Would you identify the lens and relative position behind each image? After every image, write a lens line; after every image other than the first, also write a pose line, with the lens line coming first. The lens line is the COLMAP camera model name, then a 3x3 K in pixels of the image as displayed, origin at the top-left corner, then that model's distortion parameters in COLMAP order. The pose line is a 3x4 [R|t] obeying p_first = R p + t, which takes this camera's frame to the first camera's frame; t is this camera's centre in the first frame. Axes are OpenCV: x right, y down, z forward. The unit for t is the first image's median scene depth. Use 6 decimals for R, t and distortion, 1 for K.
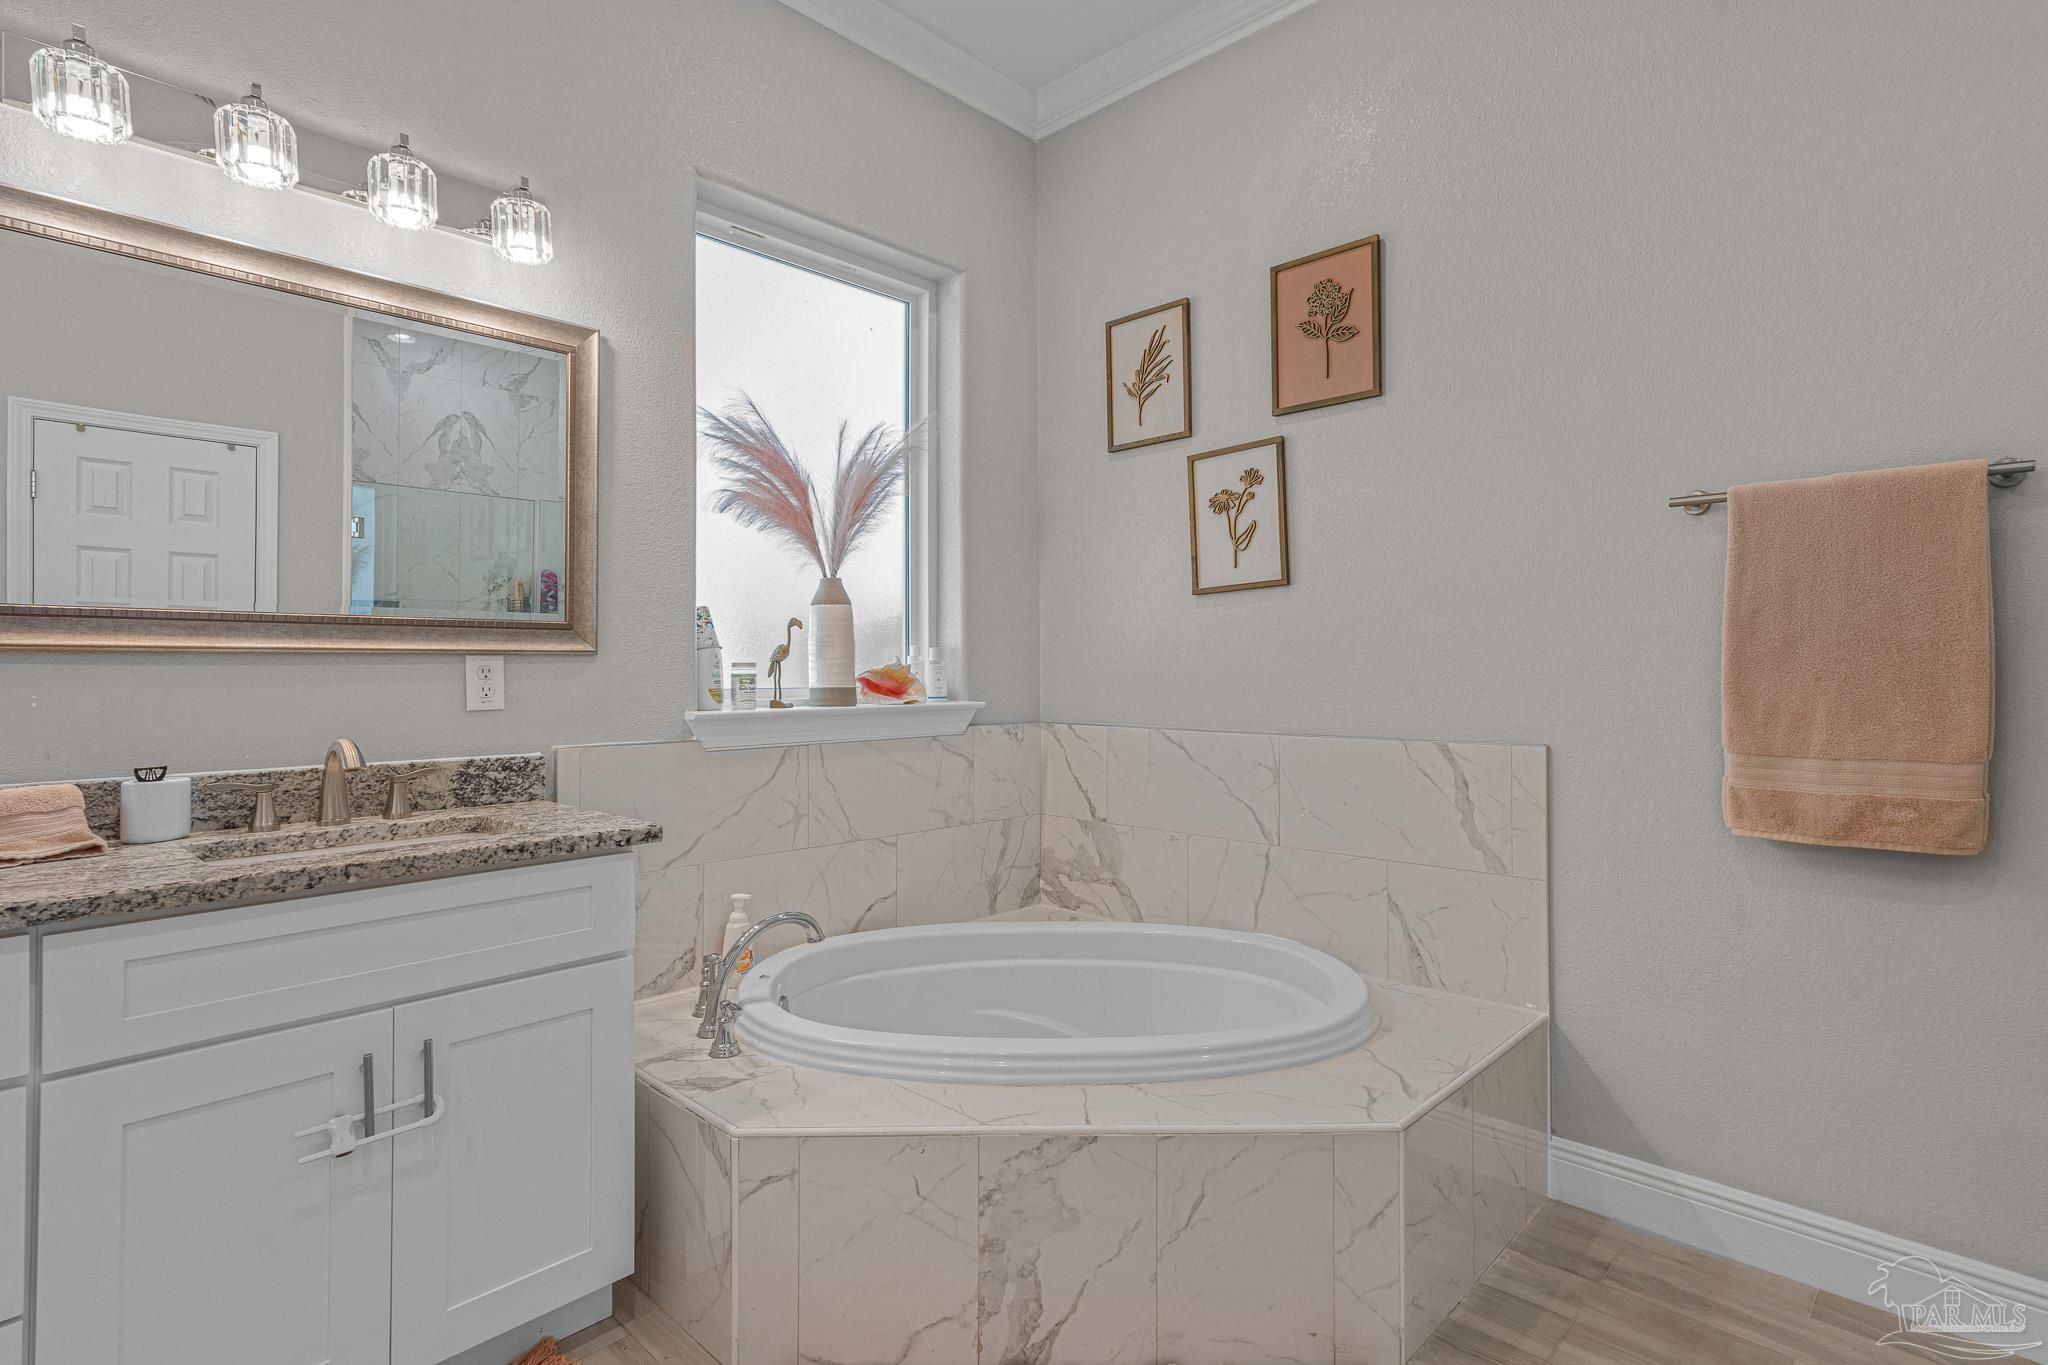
lens RADIAL K [[986.8, 0, 1029.7], [0, 986.8, 671.3], [0, 0, 1]] dist [0.010814, 0.005321]
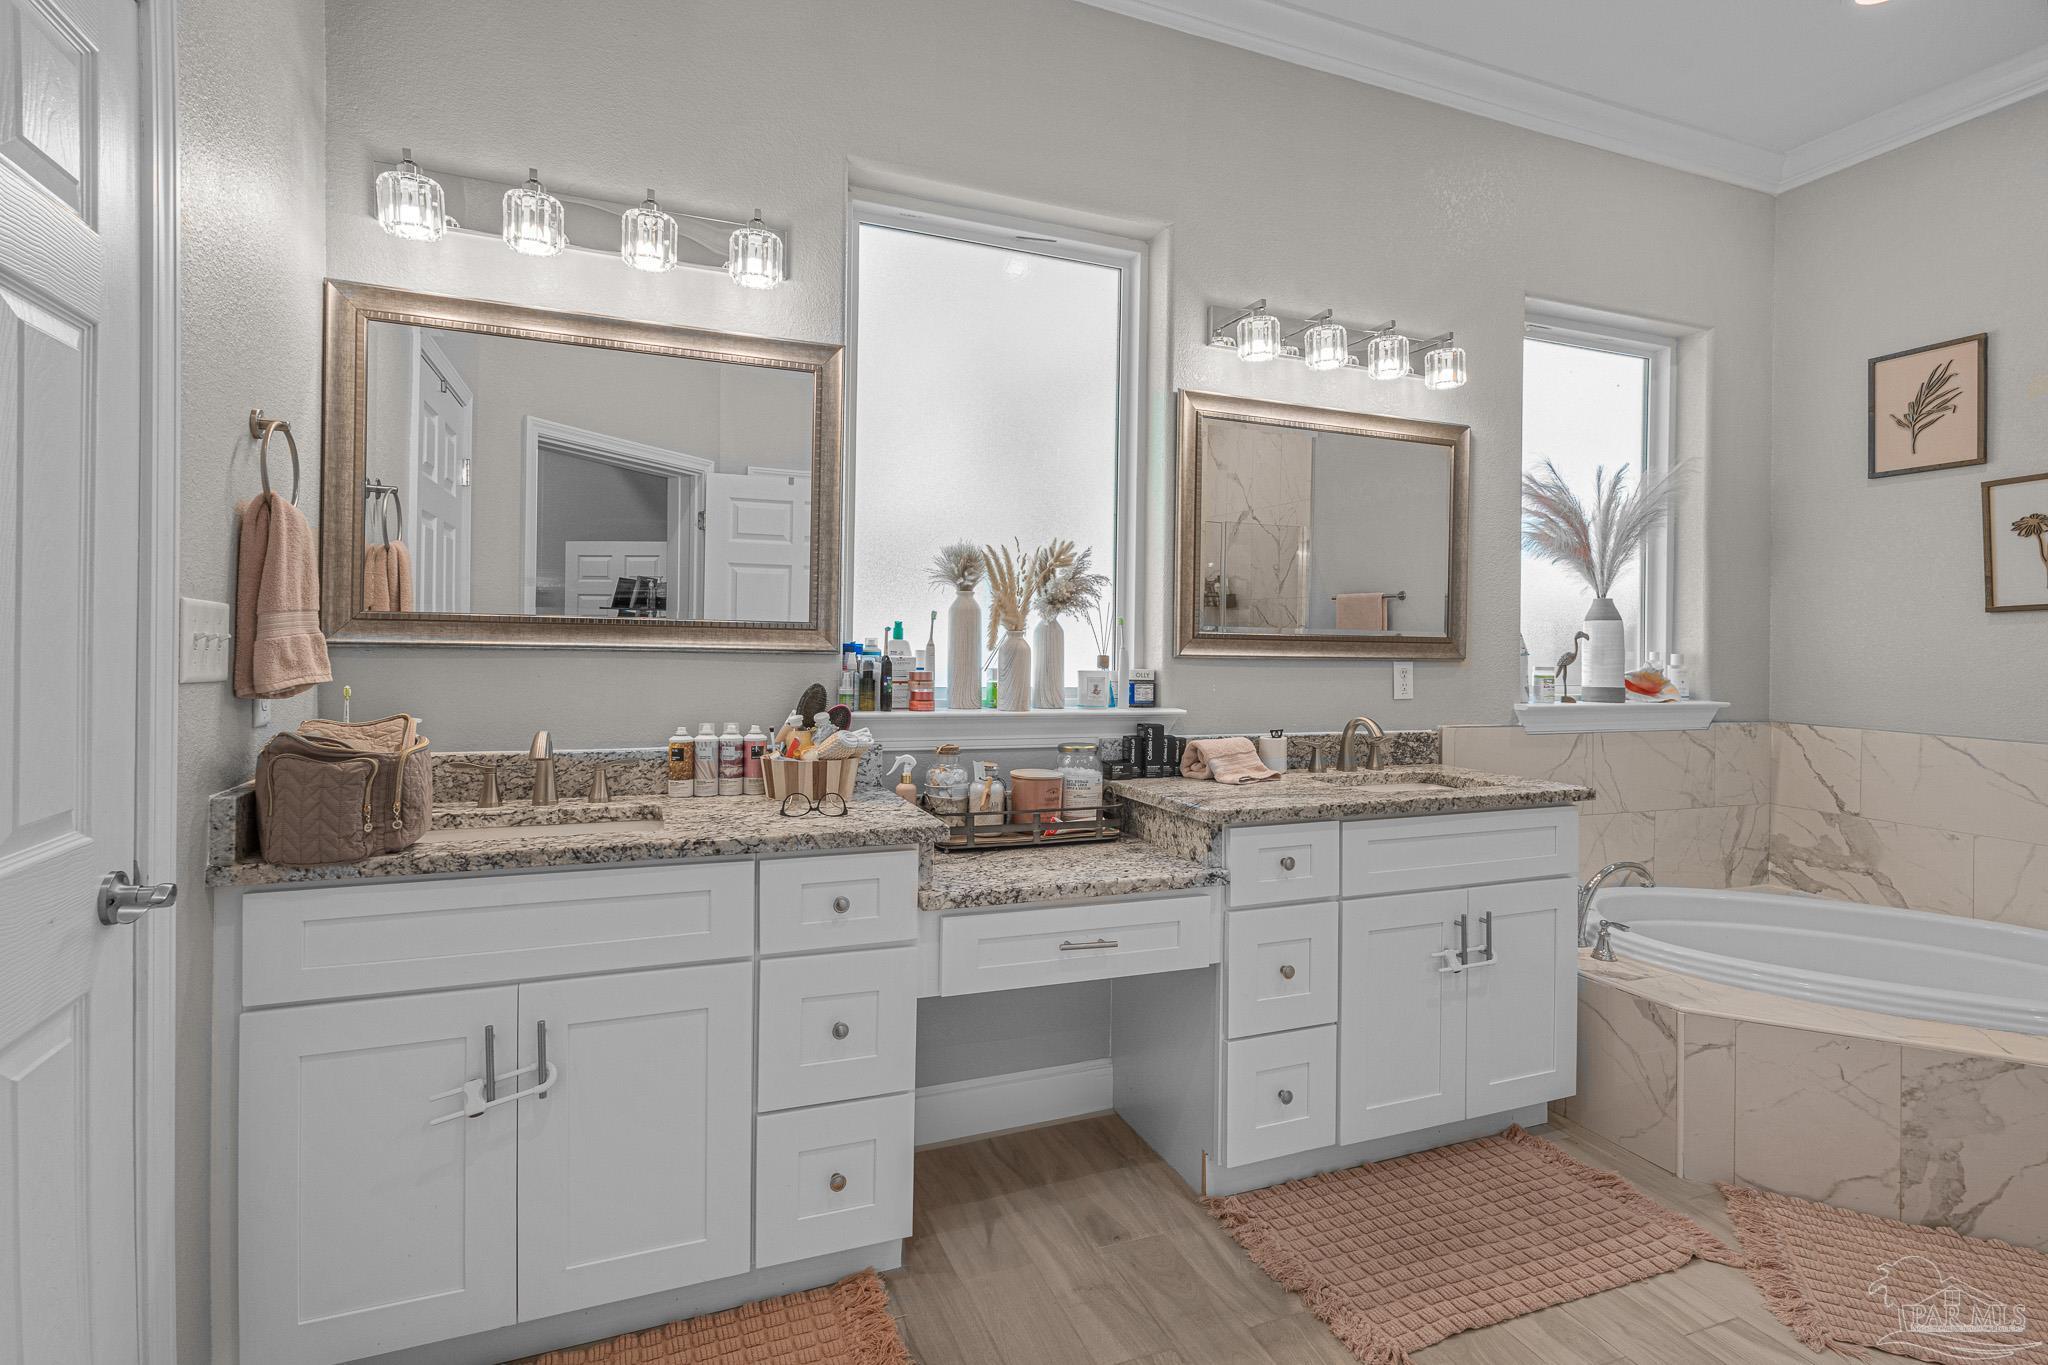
lens RADIAL K [[986.8, 0, 1004.4], [0, 986.8, 648.9], [0, 0, 1]] dist [0.010814, 0.005321]
pose [[0.919065, 0.021931, -0.393495, -0.423164], [-0.019325, 0.999757, 0.010585, -0.031537], [0.393631, -0.002124, 0.919266, -0.460261]]
